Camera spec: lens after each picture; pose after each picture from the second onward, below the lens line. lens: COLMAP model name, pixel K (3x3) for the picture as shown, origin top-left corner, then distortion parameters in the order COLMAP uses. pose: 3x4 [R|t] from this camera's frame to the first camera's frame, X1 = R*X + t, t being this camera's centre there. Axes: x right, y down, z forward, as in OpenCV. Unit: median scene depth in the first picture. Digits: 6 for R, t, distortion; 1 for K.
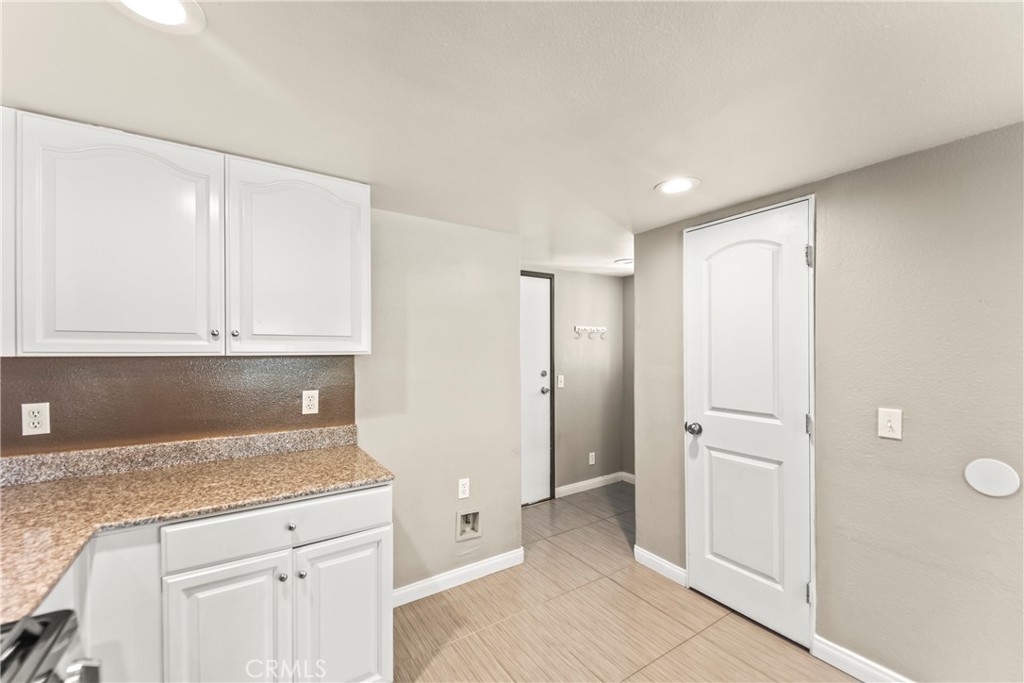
lens RADIAL K [[411.6, 0, 512.4], [0, 411.6, 348.6], [0, 0, 1]] dist [-0.000055, -0.000111]
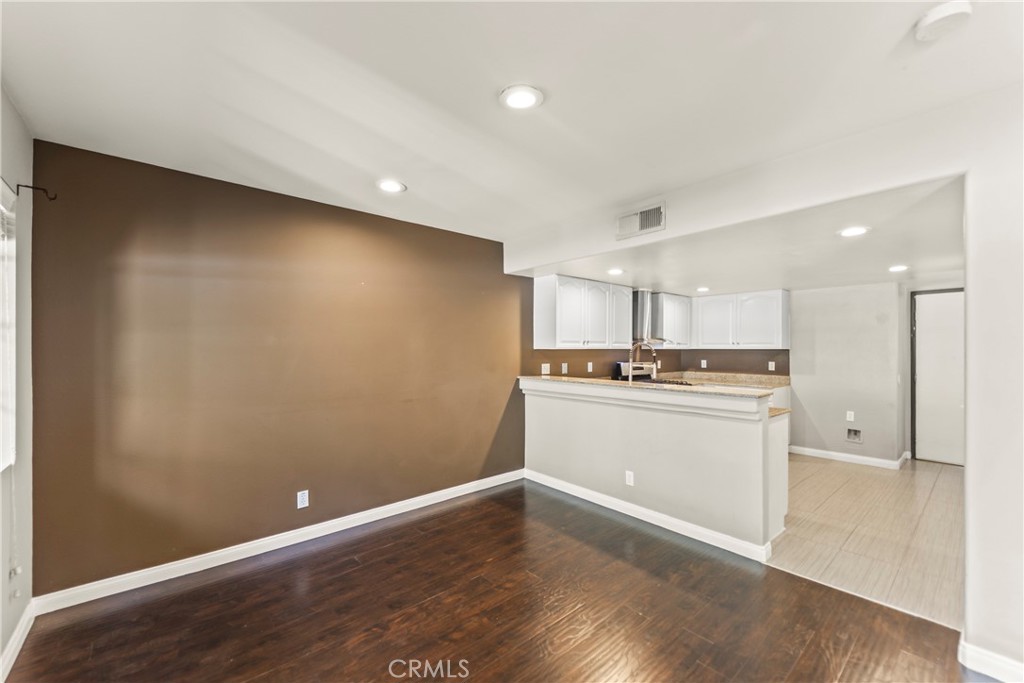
lens RADIAL K [[411.2, 0, 512.0], [0, 411.2, 341.5], [0, 0, 1]] dist [0.001545, -0.000272]
pose [[0.135168, -0.017256, -0.990672, 2.104828], [0.000438, 0.999849, -0.017356, 0.008870], [0.990823, 0.001912, 0.135155, -1.165771]]
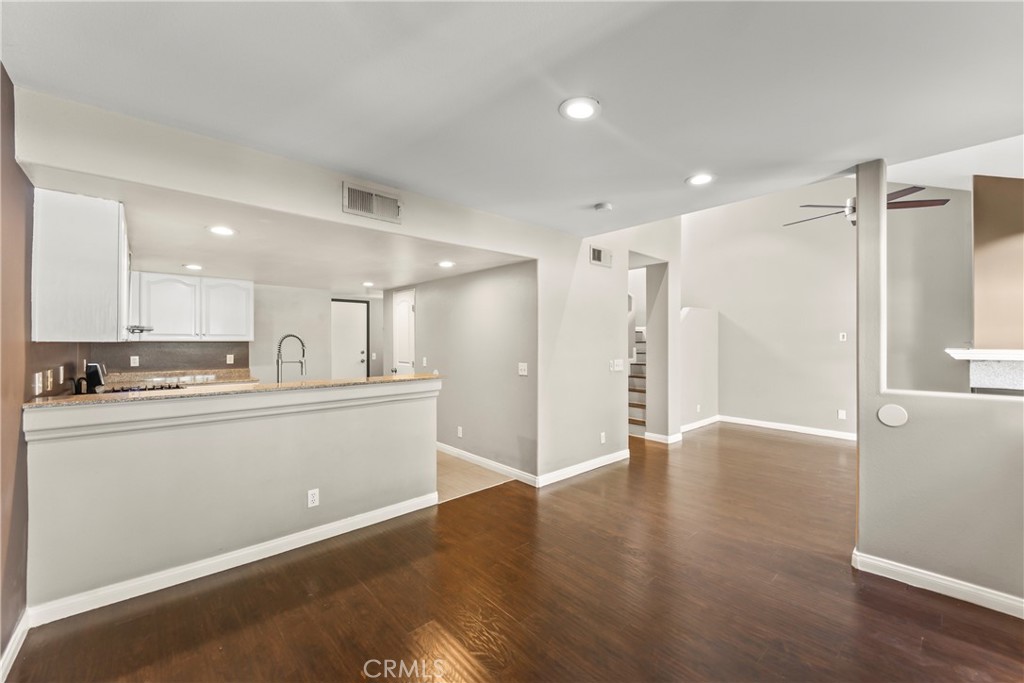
lens RADIAL K [[402.0, 0, 516.6], [0, 402.0, 338.2], [0, 0, 1]] dist [0.001755, -0.000092]
pose [[0.986775, -0.000006, 0.162094, 0.941512], [0.000697, 0.999991, -0.004205, 0.005948], [-0.162093, 0.004262, 0.986766, -1.920051]]
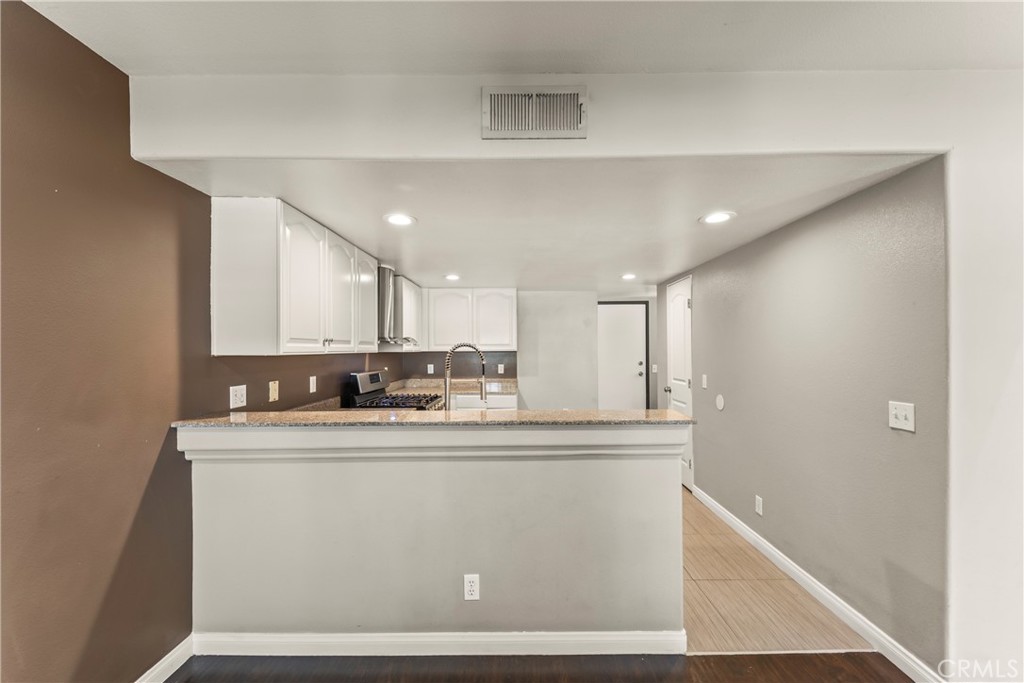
lens RADIAL K [[411.3, 0, 519.9], [0, 411.3, 348.6], [0, 0, 1]] dist [0.007493, -0.000304]
pose [[0.836606, -0.006131, -0.547771, 1.091970], [0.007442, 0.999972, 0.000174, -0.001173], [0.547755, -0.004222, 0.836628, -1.180486]]
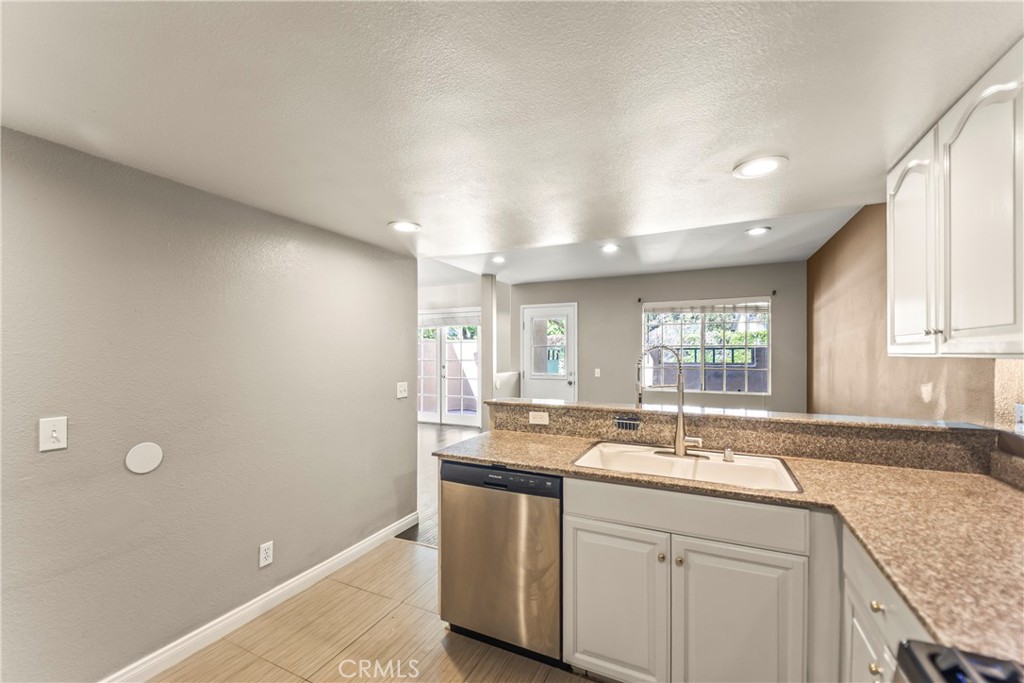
lens RADIAL K [[416.9, 0, 509.1], [0, 416.9, 347.9], [0, 0, 1]] dist [0.000036, -0.000099]
pose [[-0.512262, 0.007635, 0.858795, -0.309750], [0.000096, 0.999961, -0.008833, 0.000756], [-0.858829, -0.004442, -0.512243, 0.485016]]
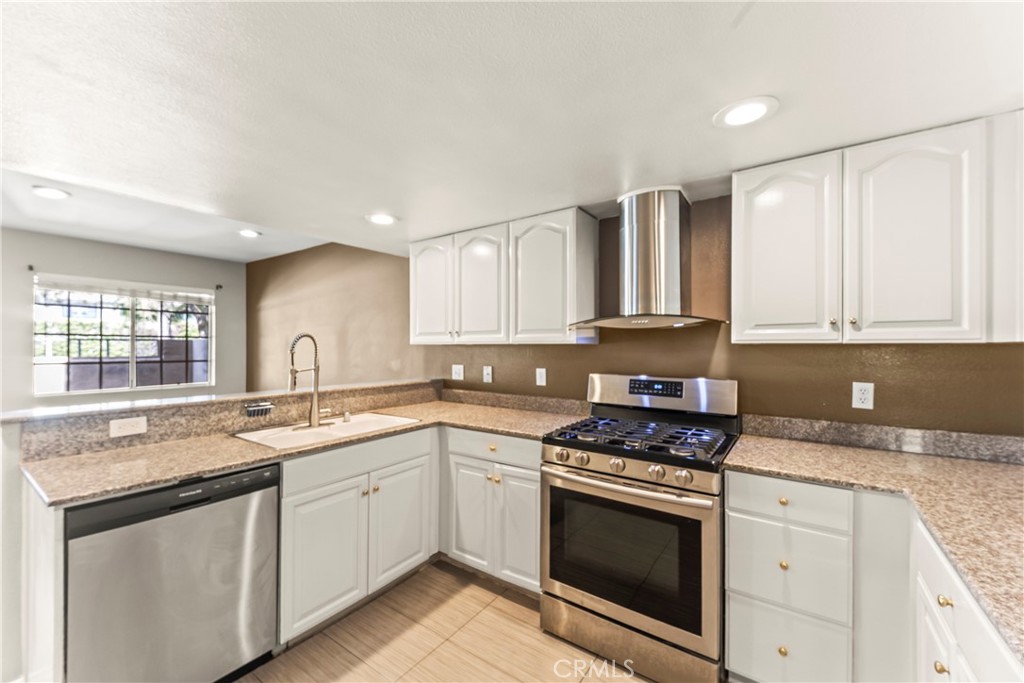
lens RADIAL K [[411.2, 0, 512.0], [0, 411.2, 341.5], [0, 0, 1]] dist [0.001545, -0.000272]
pose [[-0.927651, -0.006689, -0.373389, 0.263638], [-0.002481, 0.999928, -0.011749, 0.018243], [0.373441, -0.009972, -0.927600, 0.934456]]
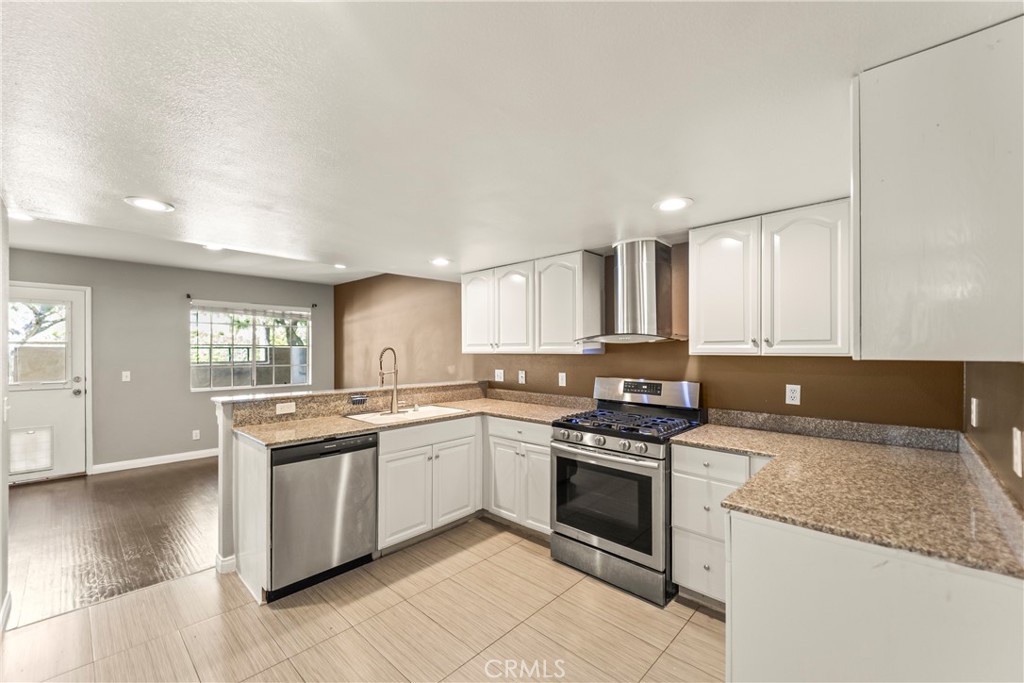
lens RADIAL K [[416.9, 0, 509.1], [0, 416.9, 347.9], [0, 0, 1]] dist [0.000036, -0.000099]
pose [[-0.971802, -0.001231, -0.235795, 0.295339], [-0.000022, 0.999987, -0.005129, -0.004651], [0.235798, -0.004979, -0.971789, 1.369903]]
